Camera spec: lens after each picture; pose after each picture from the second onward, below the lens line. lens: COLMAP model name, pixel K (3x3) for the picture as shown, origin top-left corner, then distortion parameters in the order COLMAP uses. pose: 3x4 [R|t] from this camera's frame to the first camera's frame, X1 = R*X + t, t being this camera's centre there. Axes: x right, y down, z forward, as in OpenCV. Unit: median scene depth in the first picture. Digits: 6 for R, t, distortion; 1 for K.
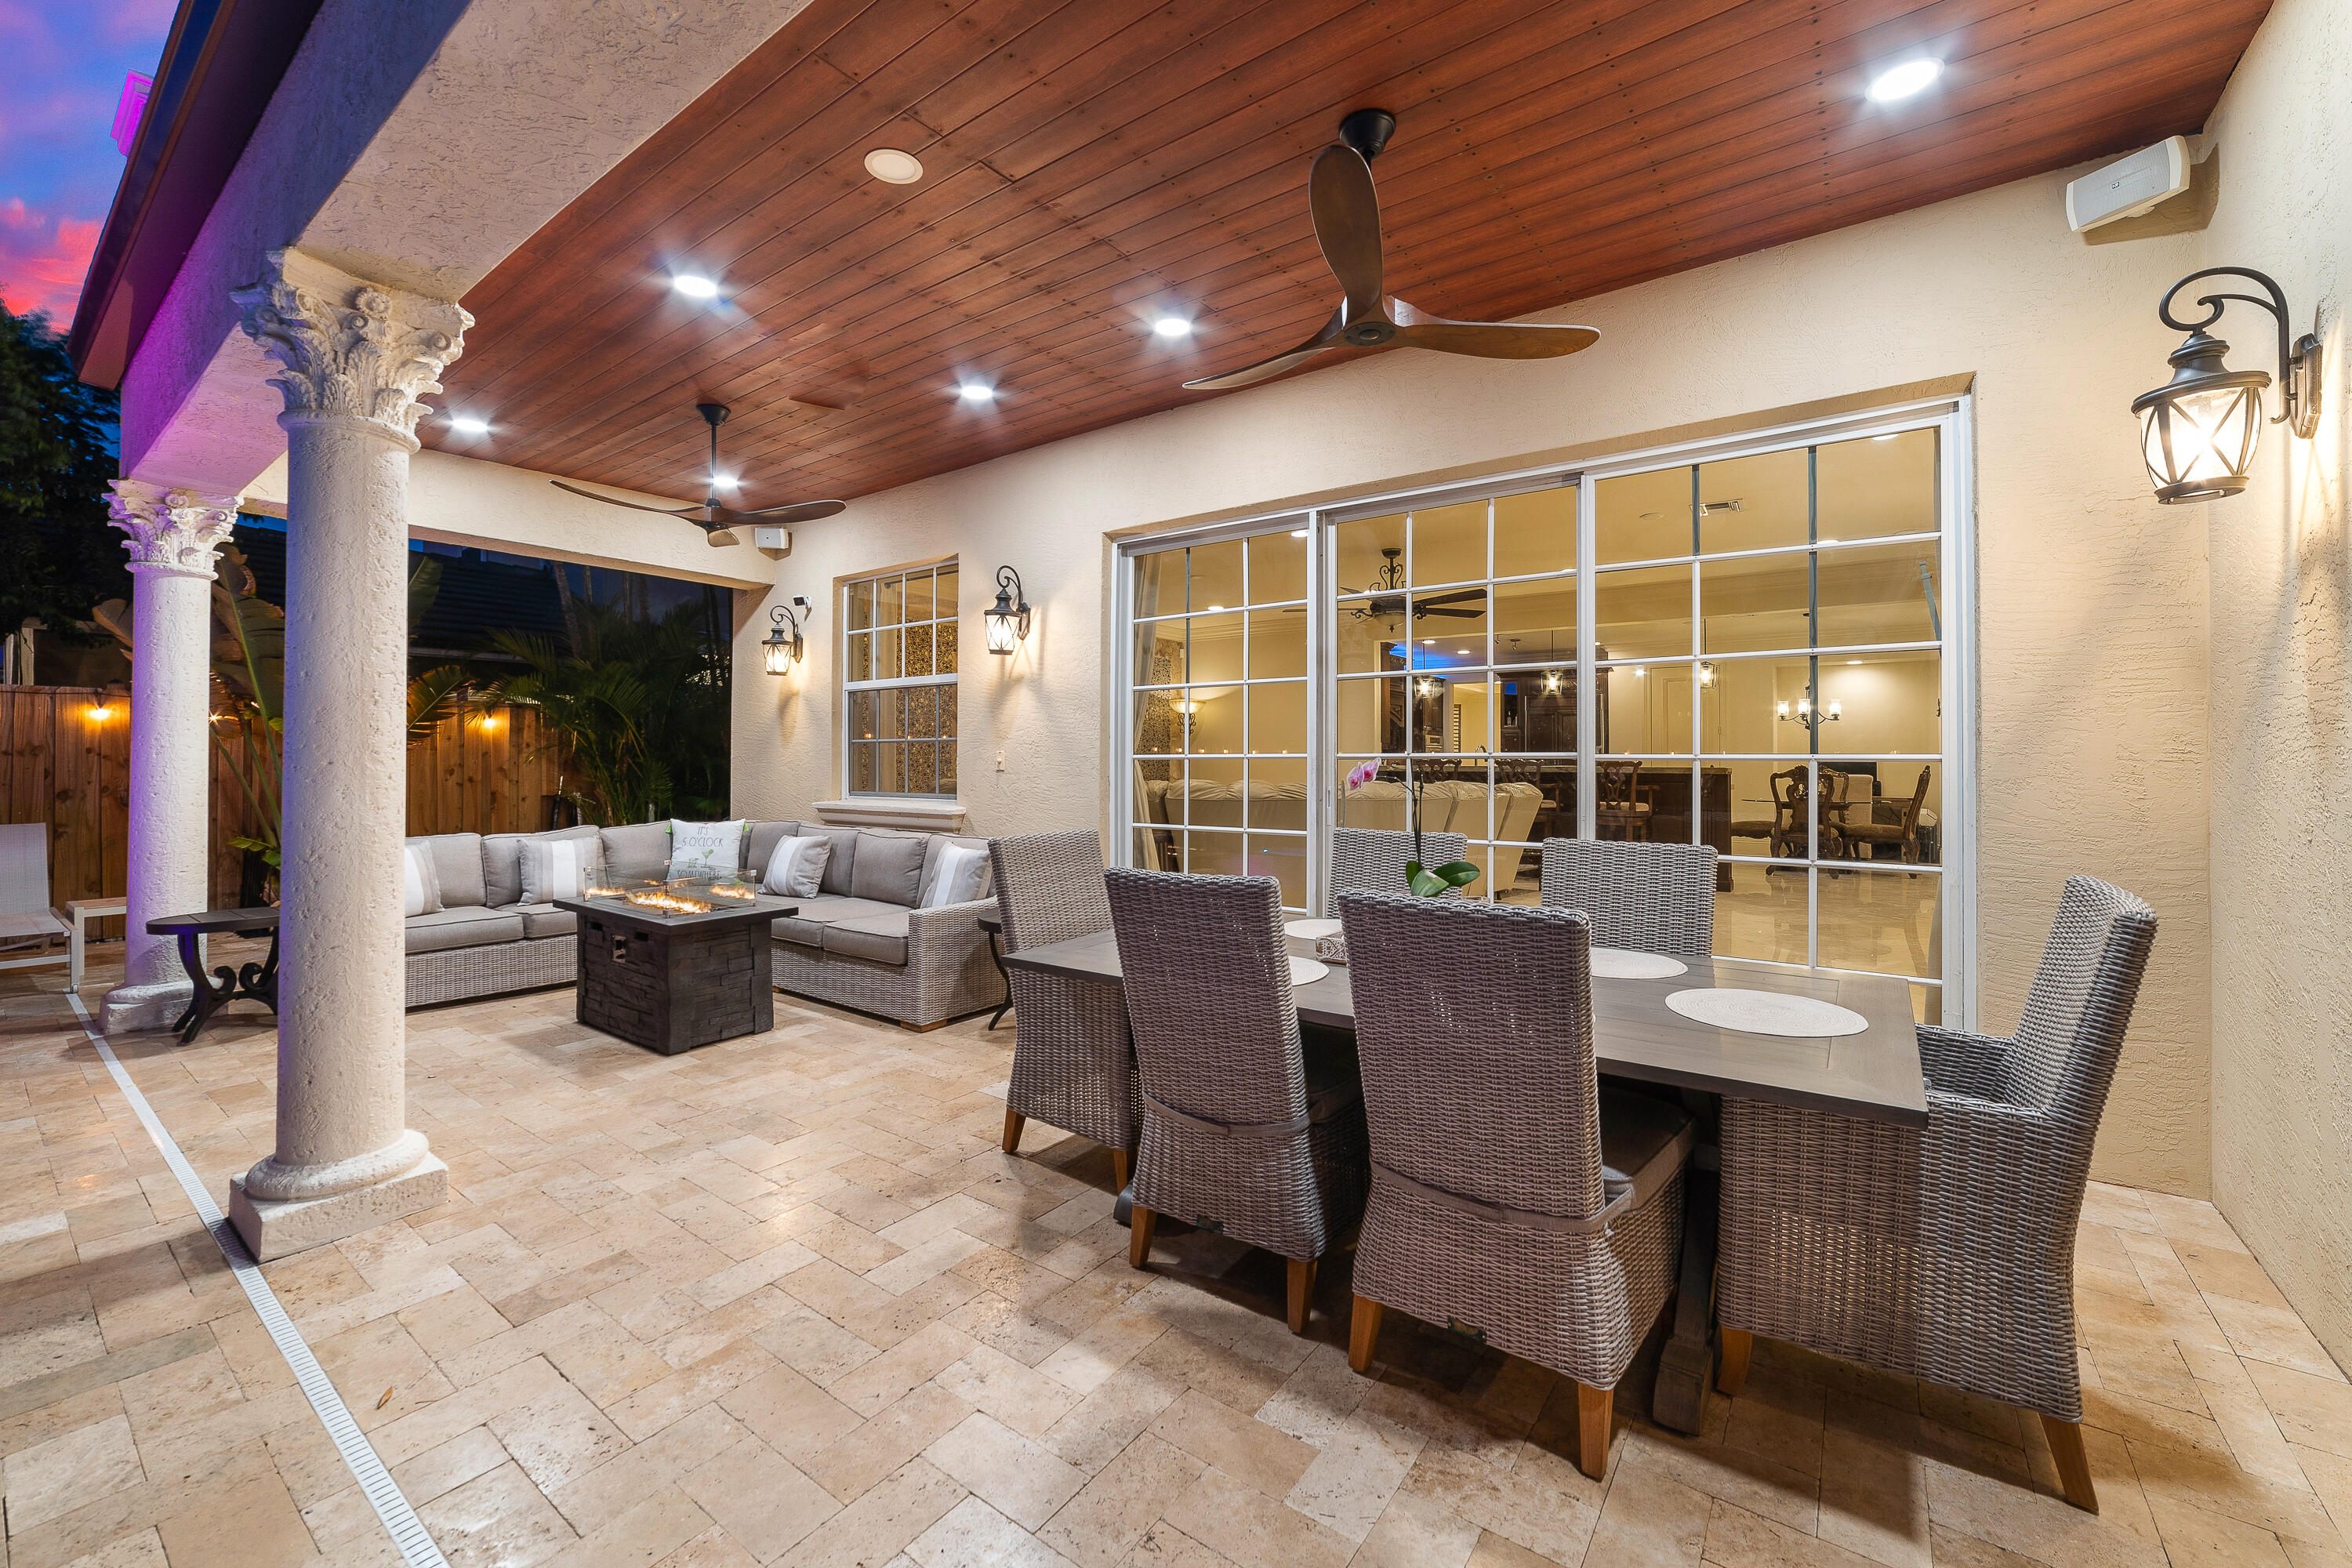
lens RADIAL K [[937.7, 0, 1164.2], [0, 937.7, 764.3], [0, 0, 1]] dist [-0.008645, -0.000236]
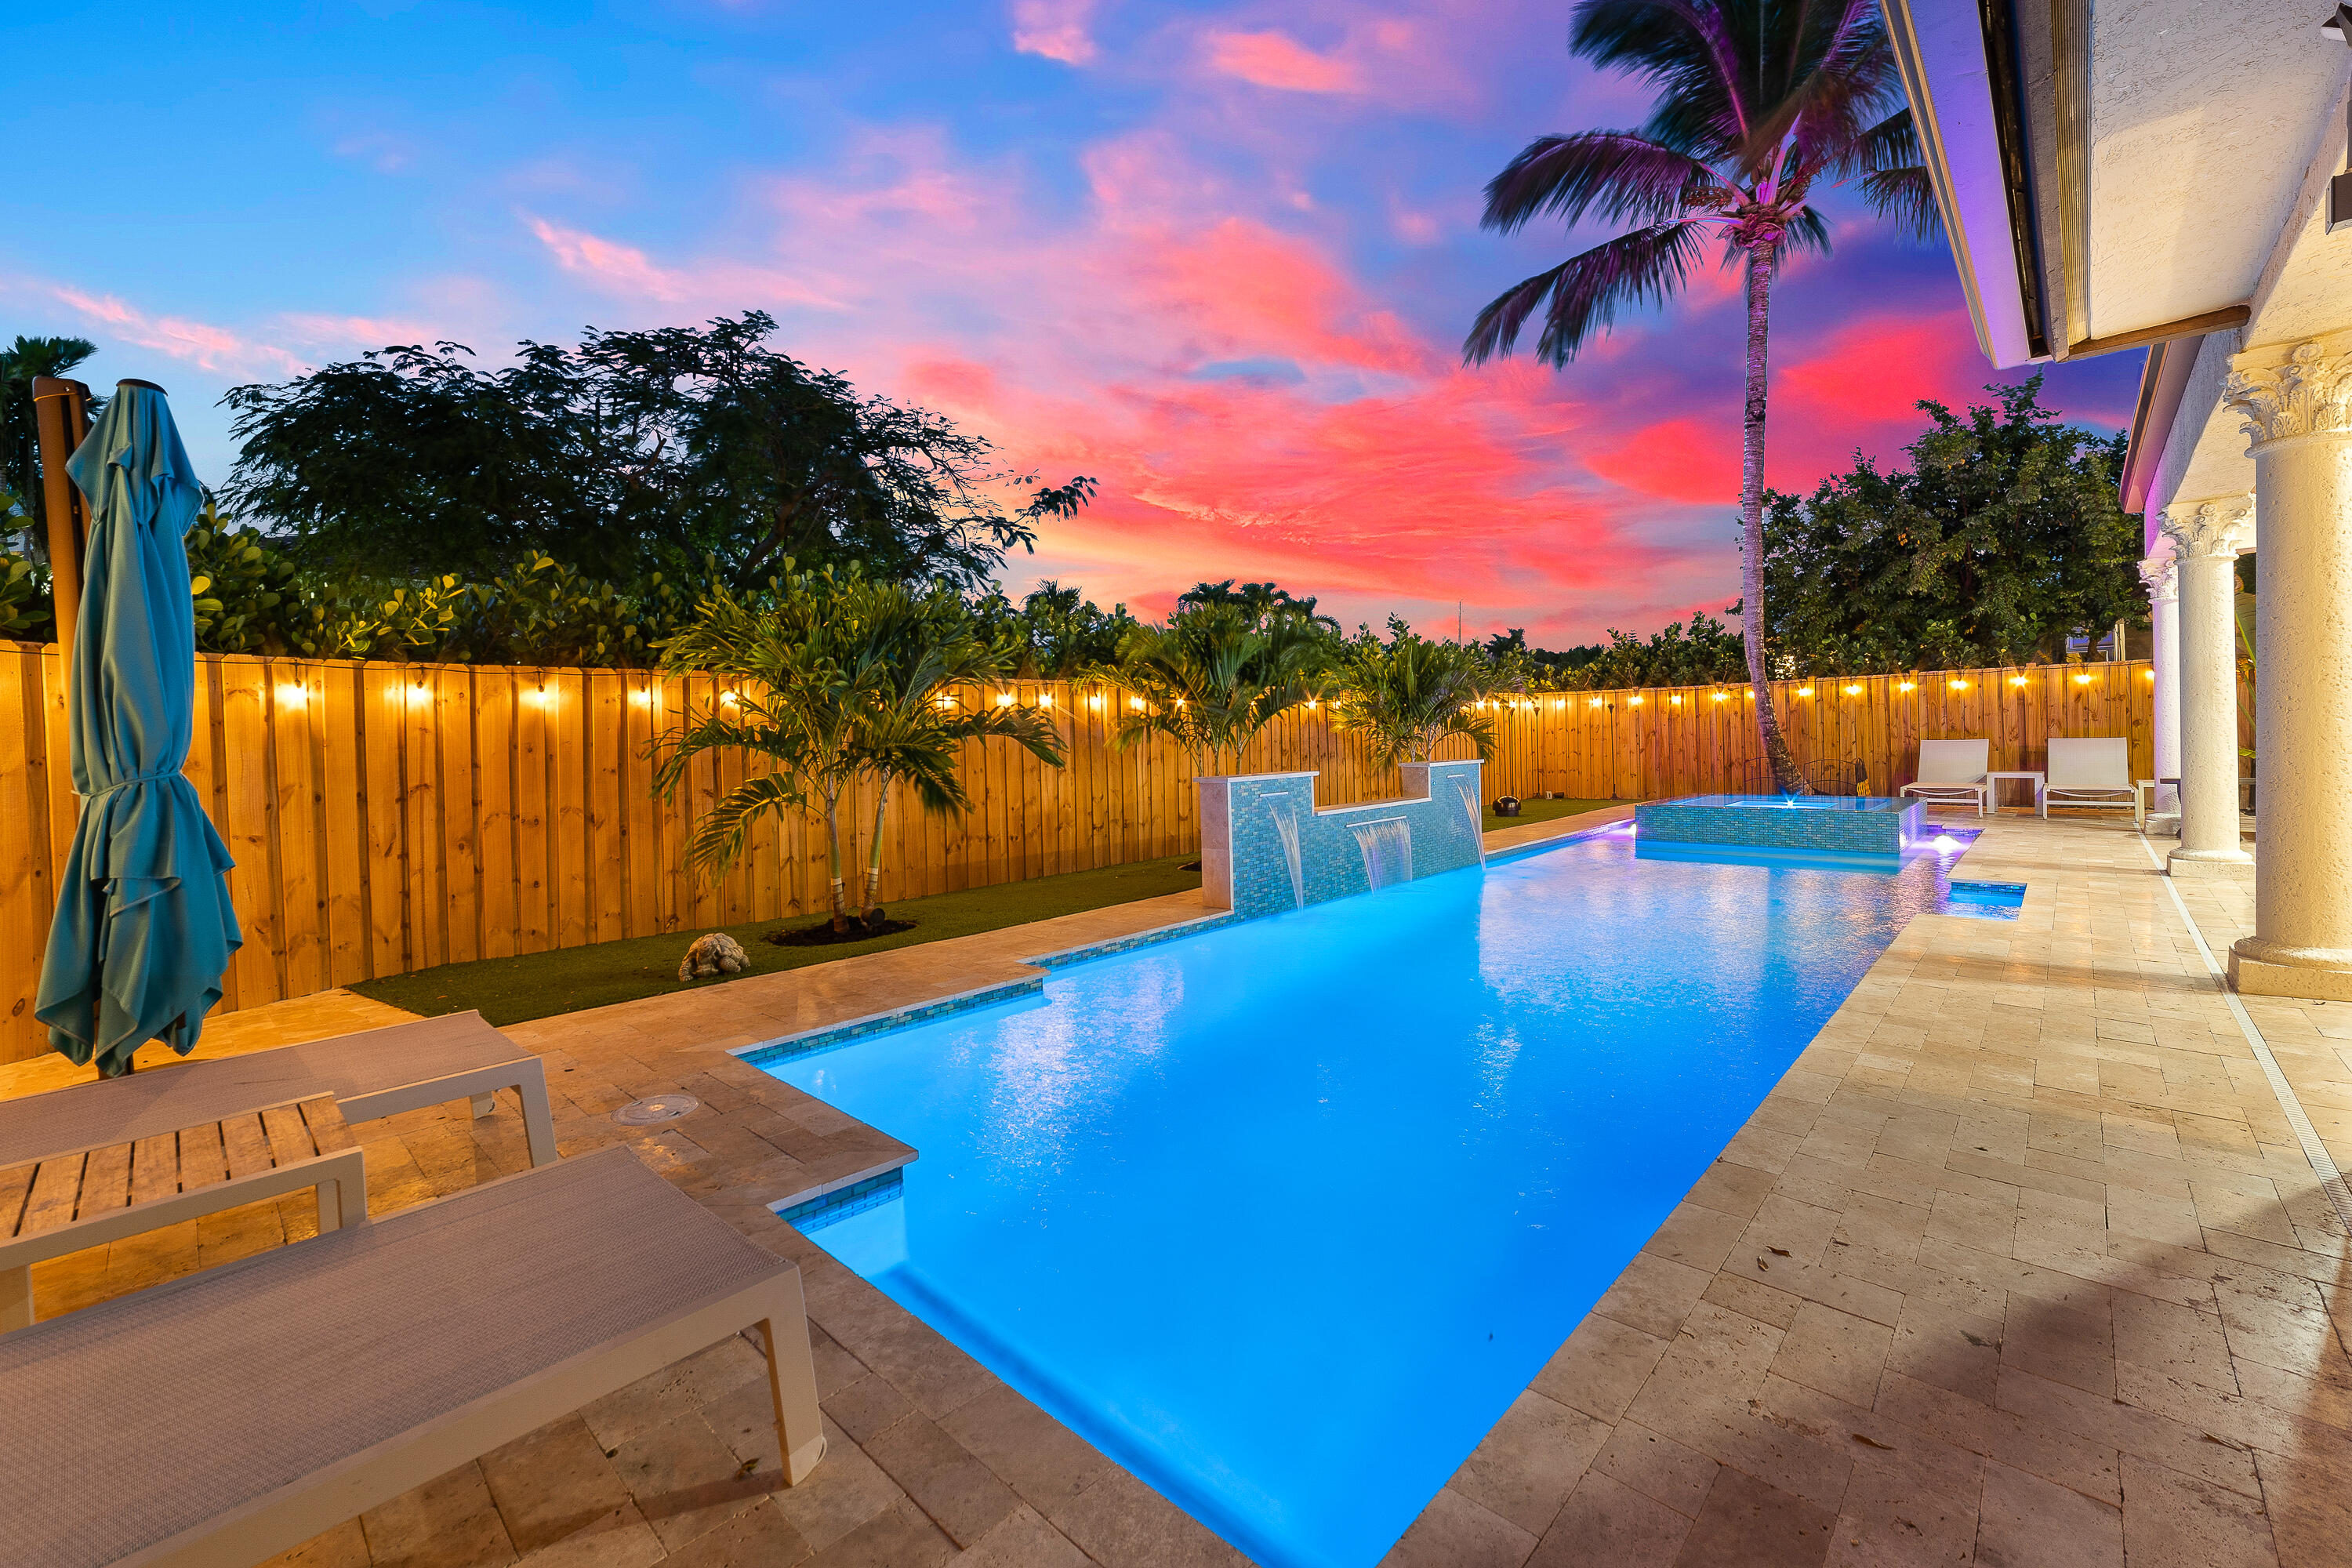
lens RADIAL K [[937.7, 0, 1173.3], [0, 937.7, 766.3], [0, 0, 1]] dist [-0.008645, -0.000236]
pose [[-0.128928, 0.018703, -0.991478, 1.120214], [0.041730, 0.999039, 0.013419, 0.024939], [0.990776, -0.039644, -0.129585, -0.822039]]
